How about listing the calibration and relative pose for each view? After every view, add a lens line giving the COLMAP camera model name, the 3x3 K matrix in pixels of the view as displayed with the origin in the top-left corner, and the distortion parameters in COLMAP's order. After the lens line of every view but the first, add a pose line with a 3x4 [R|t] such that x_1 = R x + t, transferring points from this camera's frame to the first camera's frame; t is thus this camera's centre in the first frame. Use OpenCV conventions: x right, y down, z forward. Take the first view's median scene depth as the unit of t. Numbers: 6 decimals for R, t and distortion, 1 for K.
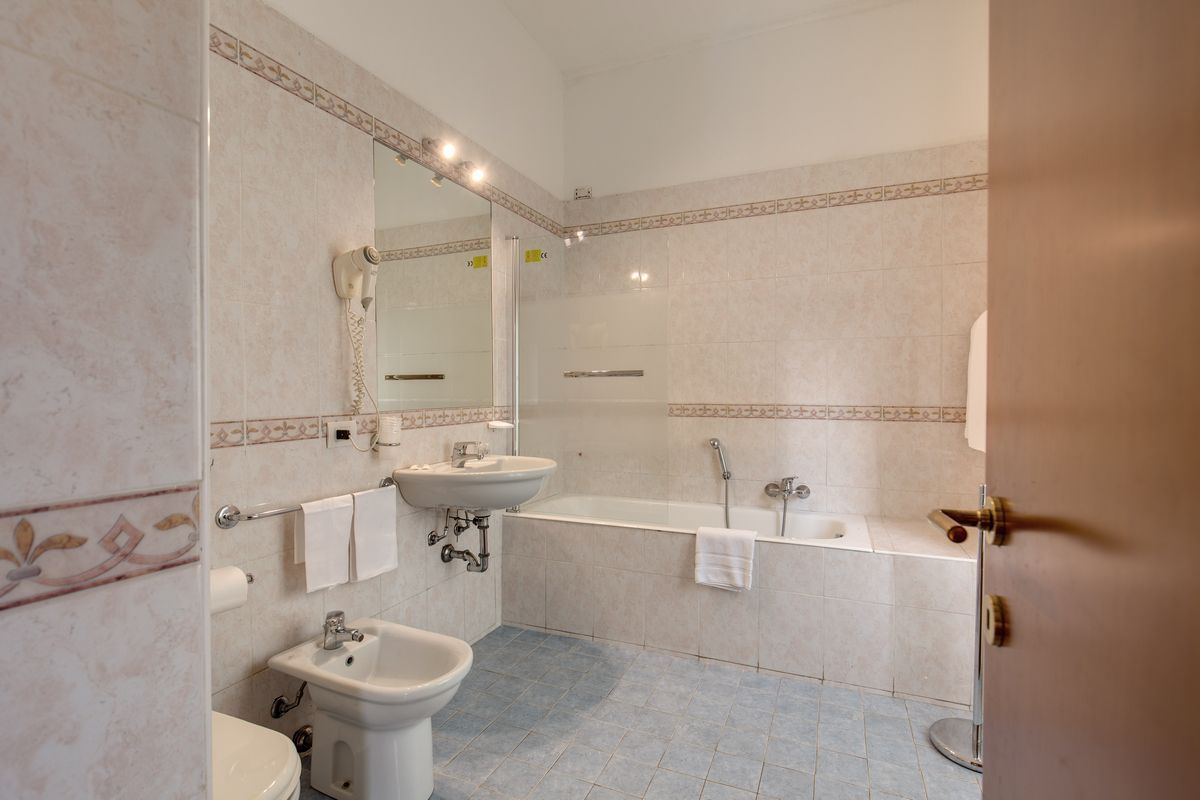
lens RADIAL K [[578.2, 0, 600.7], [0, 578.2, 395.0], [0, 0, 1]] dist [-0.002222, -0.000511]
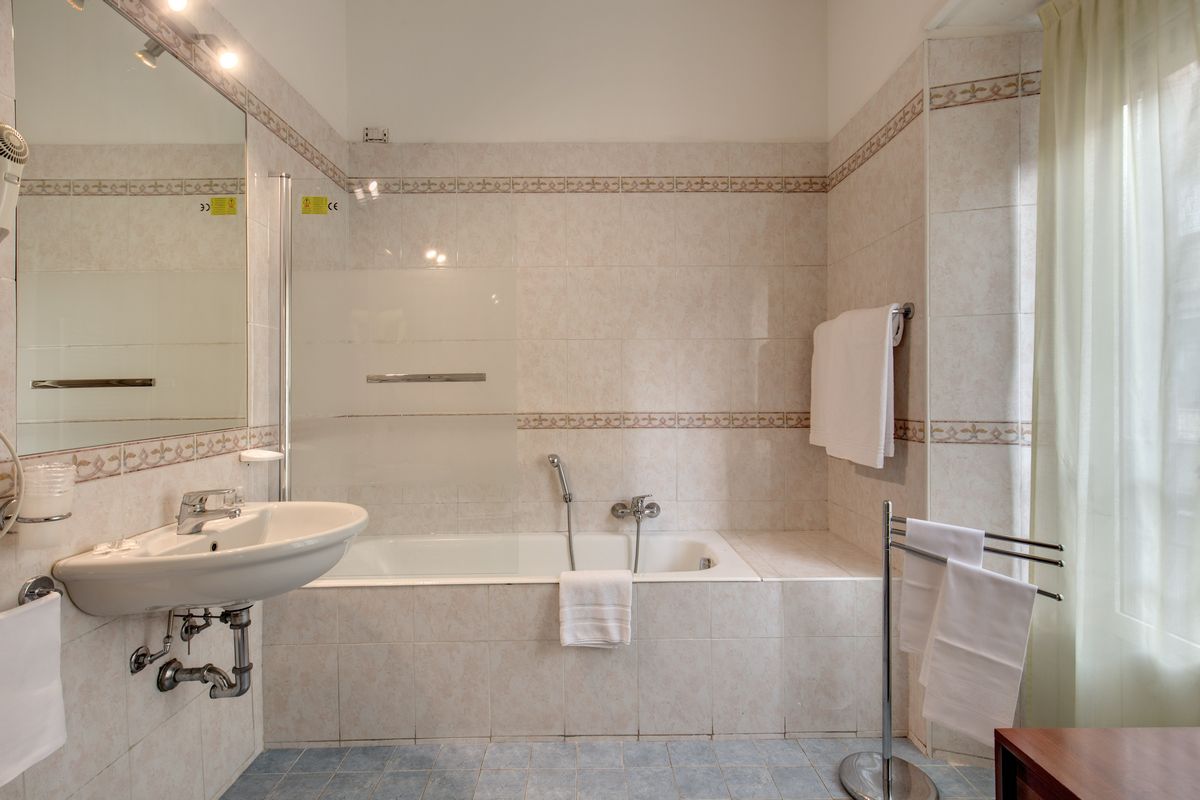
lens RADIAL K [[569.4, 0, 600.0], [0, 569.4, 400.0], [0, 0, 1]] dist [0.003058, 0.000115]
pose [[0.908873, -0.015494, 0.416784, -0.094148], [0.011367, 0.999859, 0.012382, -0.014655], [-0.416917, -0.006516, 0.908921, 0.255826]]
